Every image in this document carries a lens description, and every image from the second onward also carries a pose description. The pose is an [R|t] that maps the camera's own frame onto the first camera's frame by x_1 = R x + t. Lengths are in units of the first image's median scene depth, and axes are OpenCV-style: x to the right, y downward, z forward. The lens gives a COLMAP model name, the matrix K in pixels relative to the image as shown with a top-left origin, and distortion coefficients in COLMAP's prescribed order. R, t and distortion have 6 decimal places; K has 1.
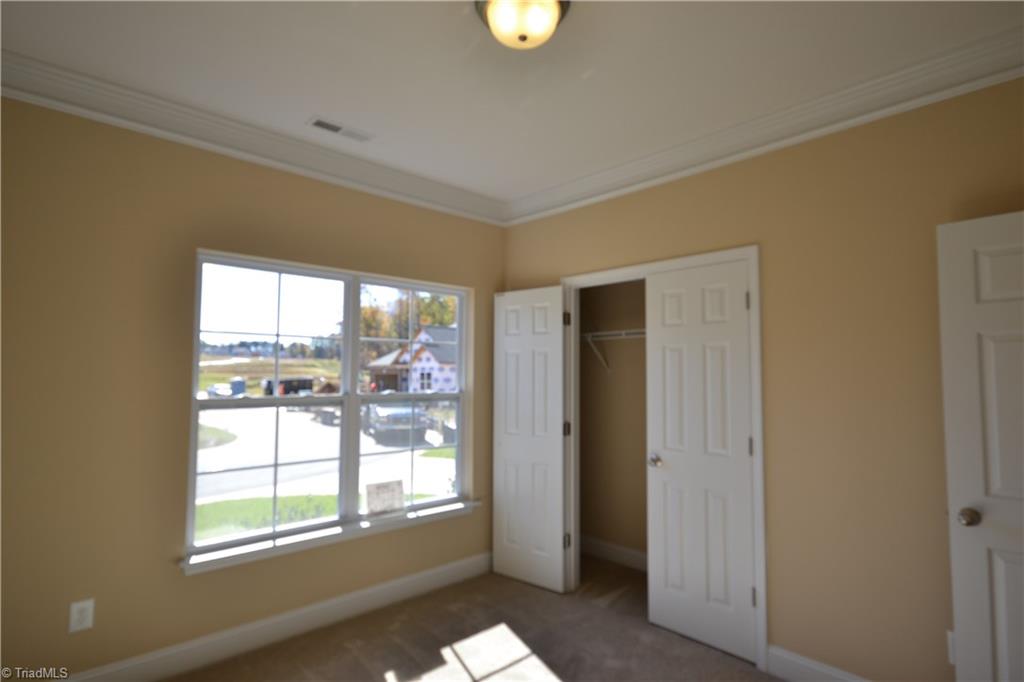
lens RADIAL K [[527.6, 0, 512.0], [0, 527.6, 341.0], [0, 0, 1]] dist [-0.001432, 0.000061]
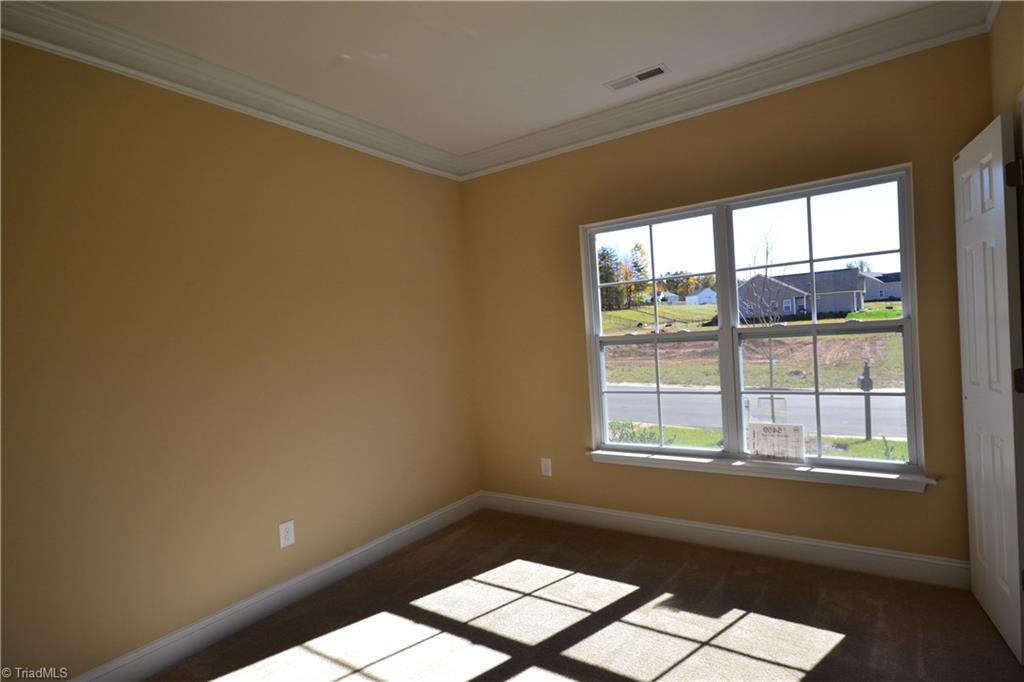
lens RADIAL K [[527.6, 0, 512.0], [0, 527.6, 341.0], [0, 0, 1]] dist [-0.001432, 0.000061]
pose [[0.210364, -0.005128, -0.977610, 0.557716], [0.137460, 0.990207, 0.024385, 0.045147], [0.967911, -0.139512, 0.209009, 0.416426]]
